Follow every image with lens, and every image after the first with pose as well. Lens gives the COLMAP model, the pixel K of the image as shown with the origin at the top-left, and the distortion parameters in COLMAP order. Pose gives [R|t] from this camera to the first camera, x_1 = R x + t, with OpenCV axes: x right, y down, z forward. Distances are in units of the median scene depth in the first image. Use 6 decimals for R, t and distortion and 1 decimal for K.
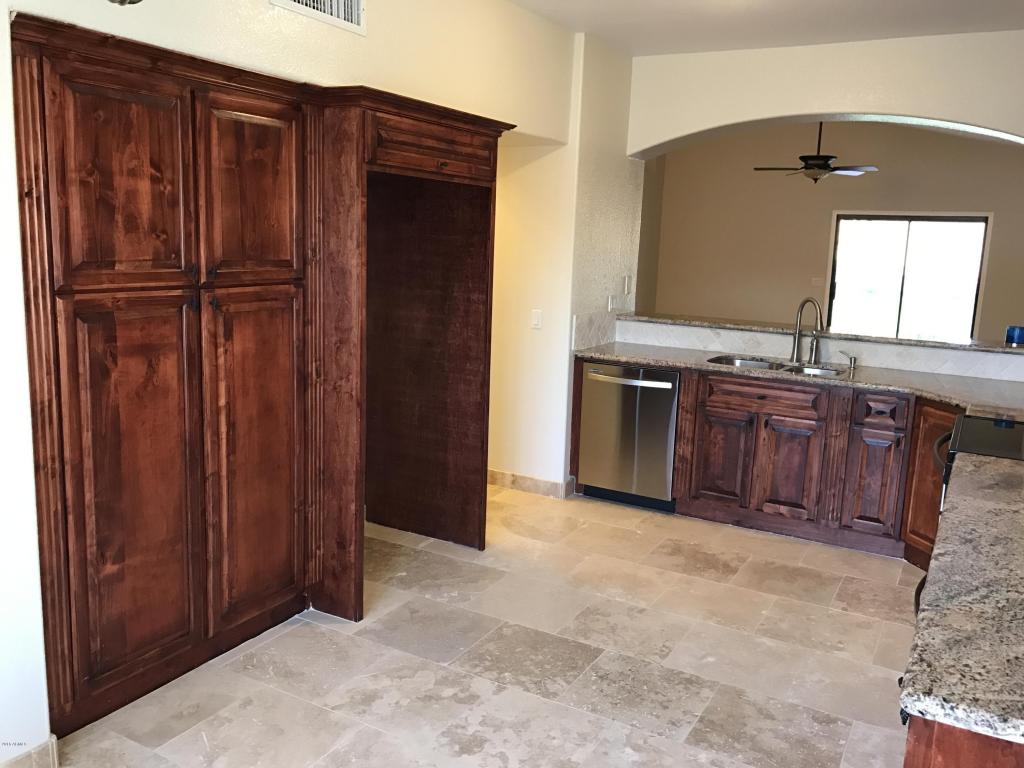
lens RADIAL K [[848.5, 0, 512.0], [0, 848.5, 384.0], [0, 0, 1]] dist [0.029378, 0.002957]
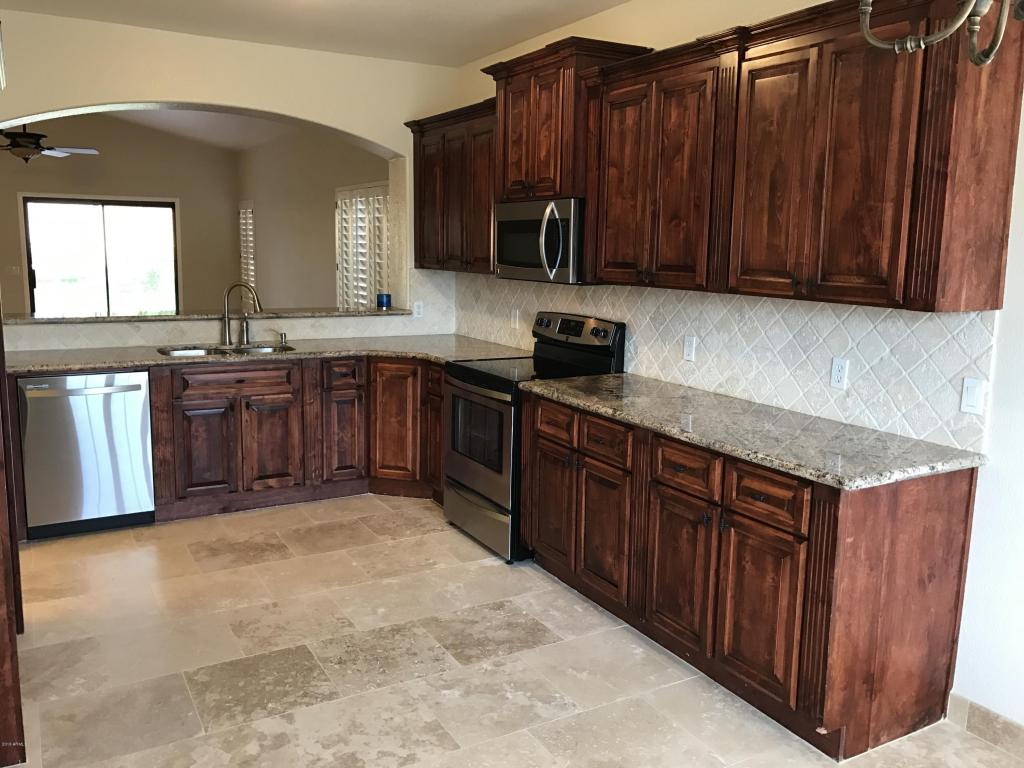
lens RADIAL K [[839.6, 0, 512.0], [0, 839.6, 384.0], [0, 0, 1]] dist [0.033084, -0.000083]
pose [[0.532220, -0.171470, 0.829059, -0.388352], [0.153308, 0.982604, 0.104810, -0.038594], [-0.832609, 0.071319, 0.549250, 0.175711]]
